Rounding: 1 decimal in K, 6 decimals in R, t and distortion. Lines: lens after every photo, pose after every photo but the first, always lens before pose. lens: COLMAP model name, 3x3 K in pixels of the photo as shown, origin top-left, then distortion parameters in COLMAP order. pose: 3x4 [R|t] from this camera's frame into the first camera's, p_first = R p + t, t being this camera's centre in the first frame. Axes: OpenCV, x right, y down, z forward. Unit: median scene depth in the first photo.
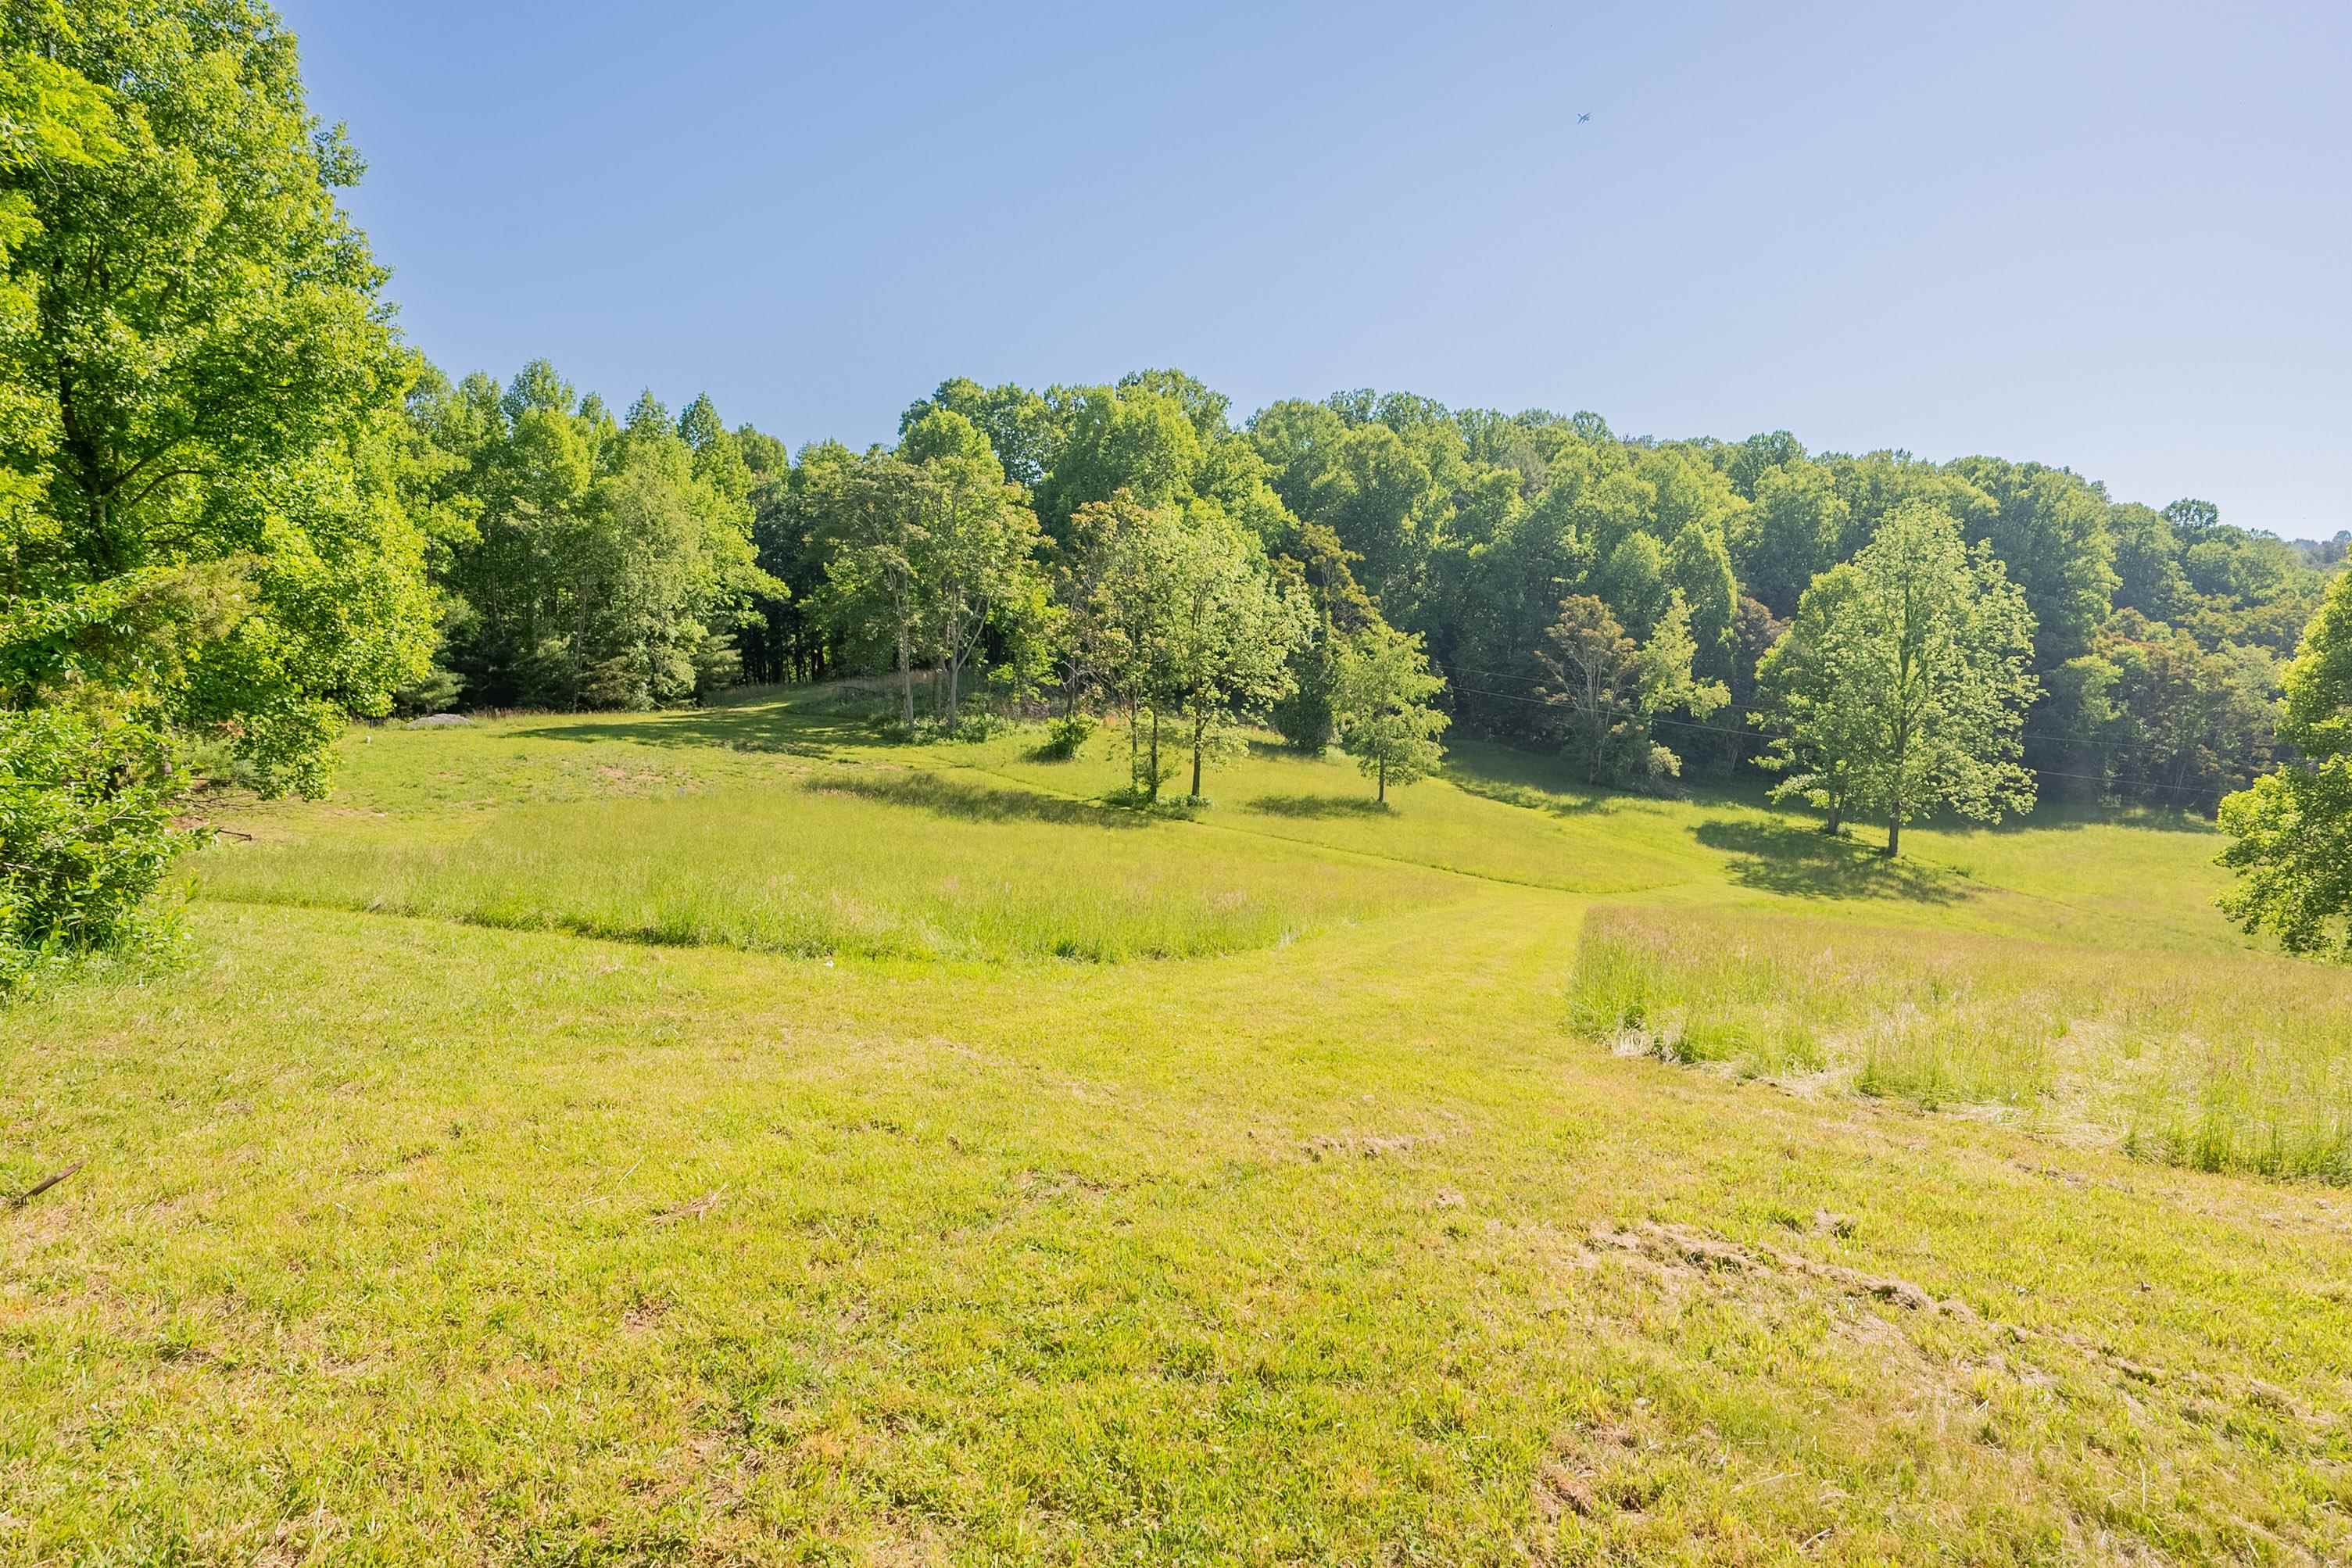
lens RADIAL K [[1197.3, 0, 1181.0], [0, 1197.3, 790.0], [0, 0, 1]] dist [0.000678, 0.000417]
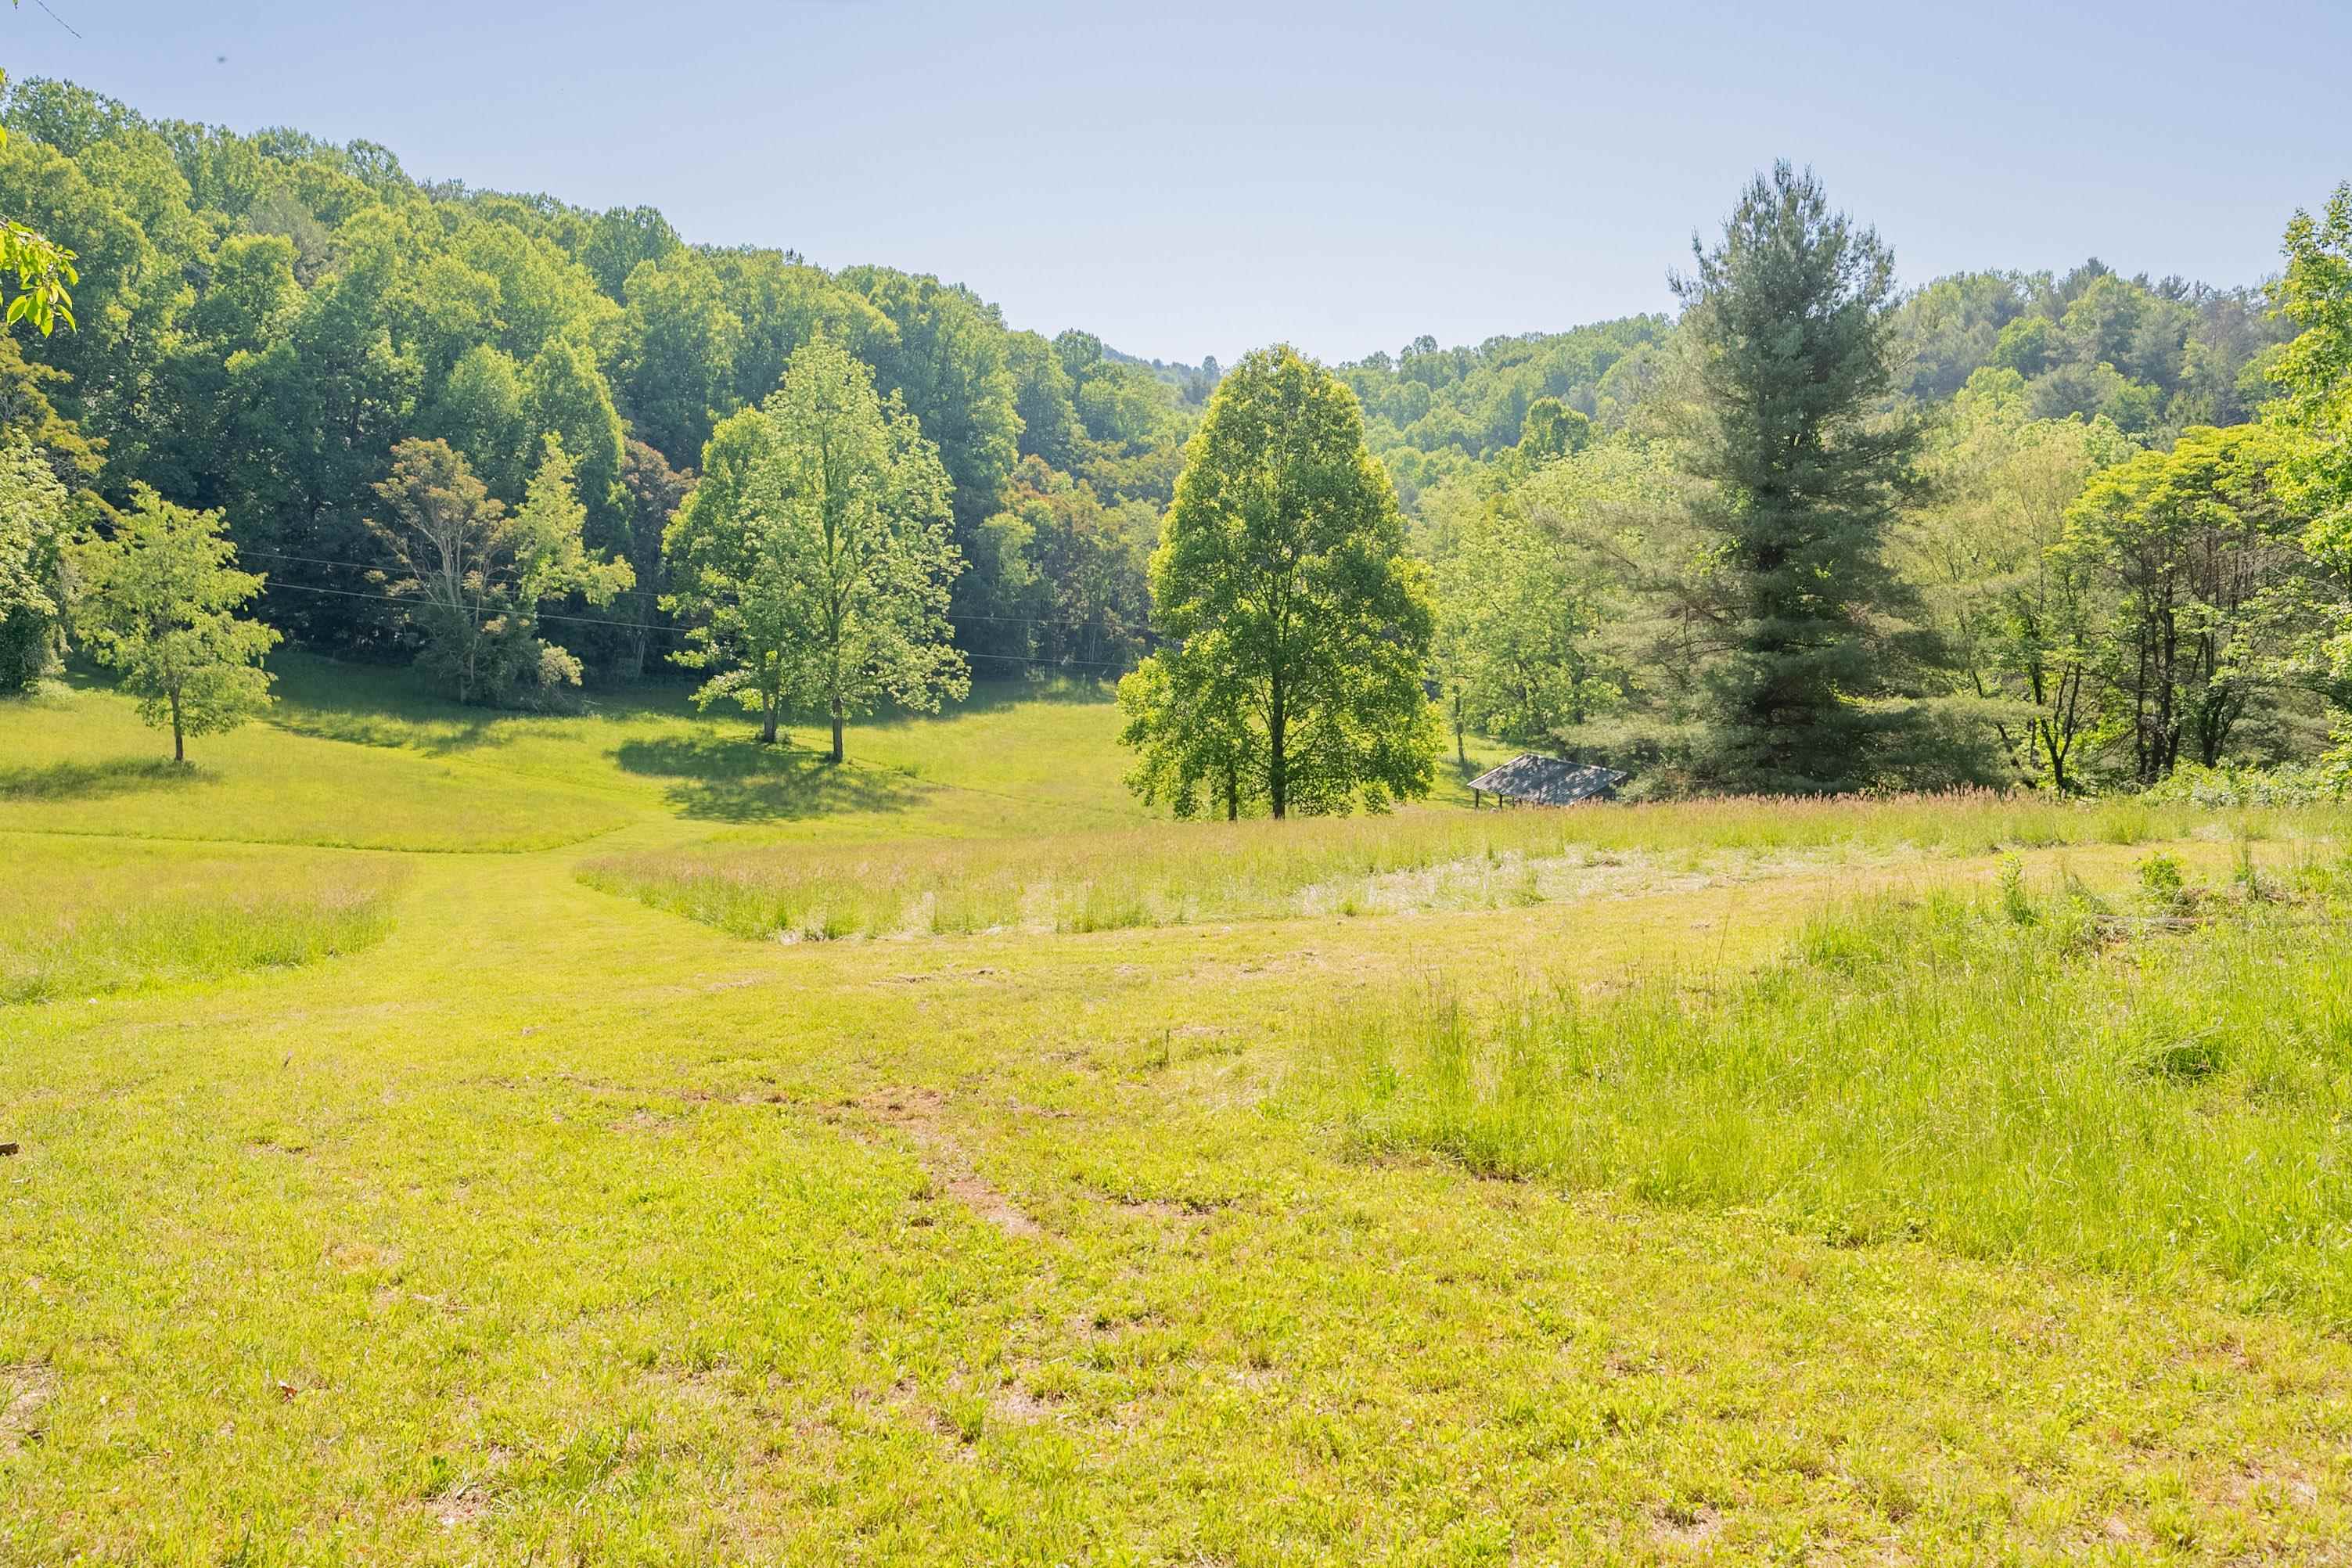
lens RADIAL K [[1771.3, 0, 1169.6], [0, 1771.3, 799.2], [0, 0, 1]] dist [0.006719, -0.001767]
pose [[0.738910, -0.116100, 0.663726, -0.061075], [0.077083, 0.993142, 0.087907, -0.009605], [-0.669381, -0.013793, 0.742792, -0.080029]]
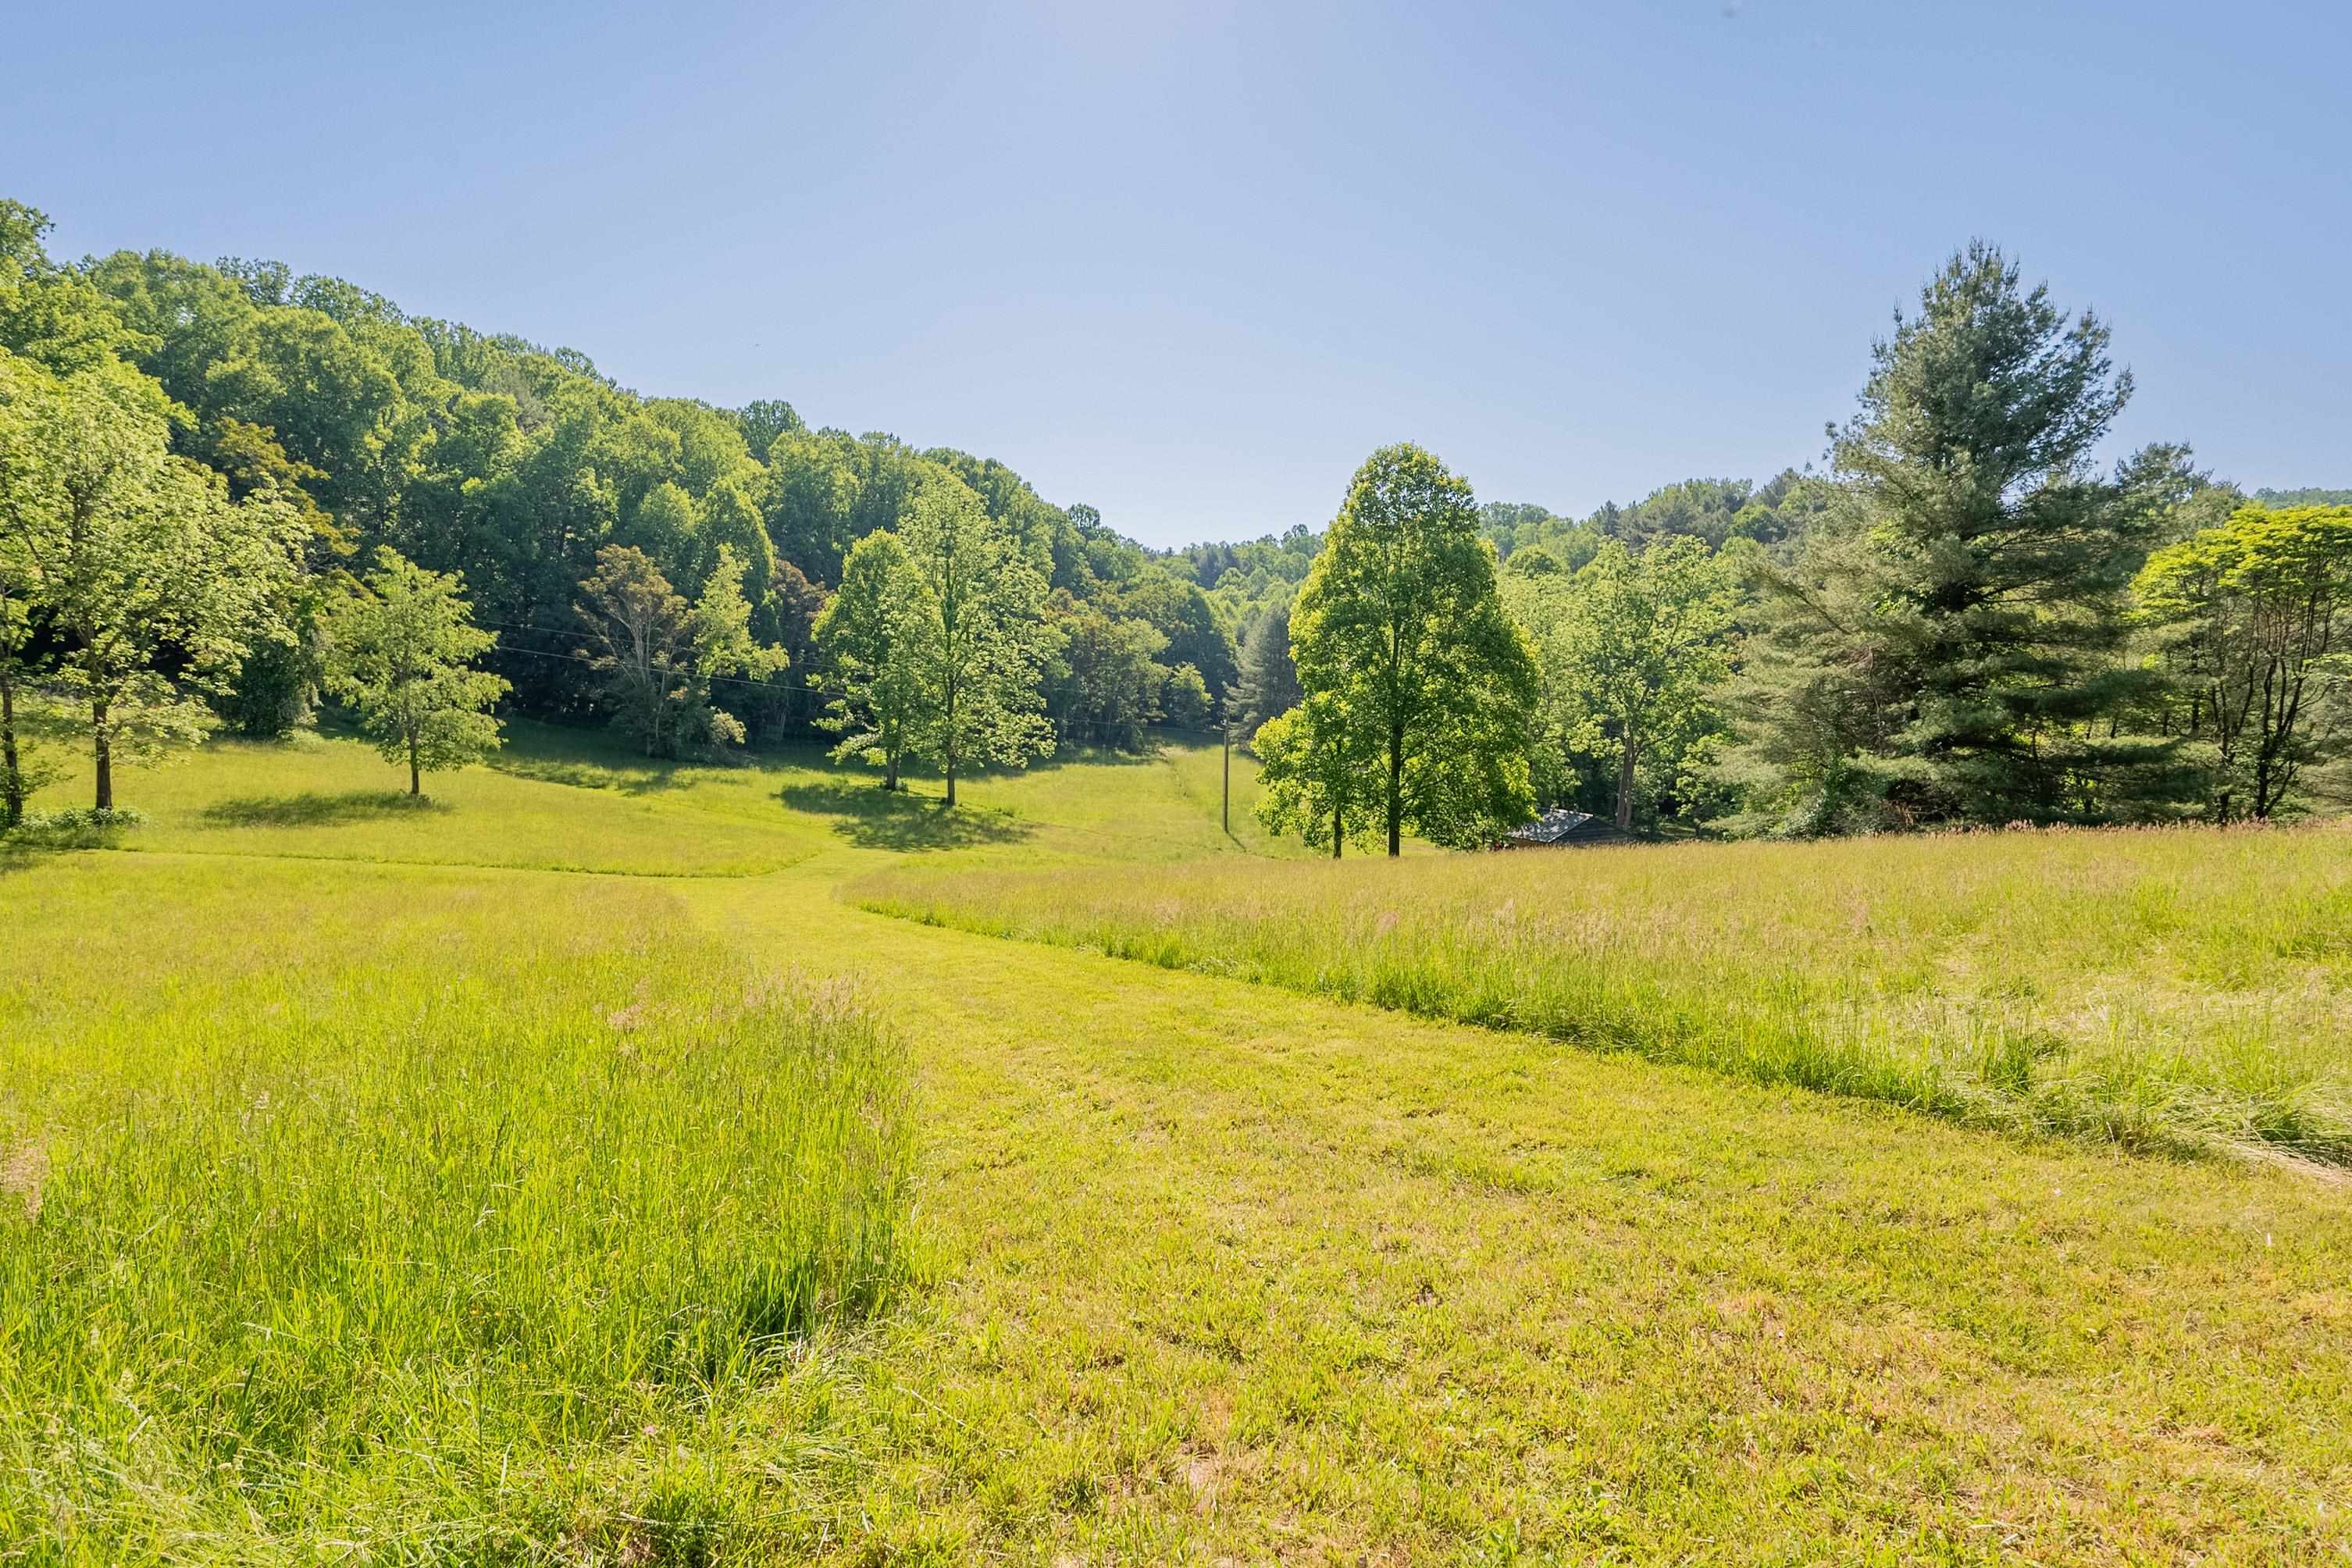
lens RADIAL K [[1197.3, 0, 1190.4], [0, 1197.3, 790.4], [0, 0, 1]] dist [0.000678, 0.000417]
pose [[0.692363, -0.084462, 0.716589, -0.026154], [0.067414, 0.996353, 0.052301, 0.000395], [-0.718393, 0.012097, 0.695532, 0.083310]]
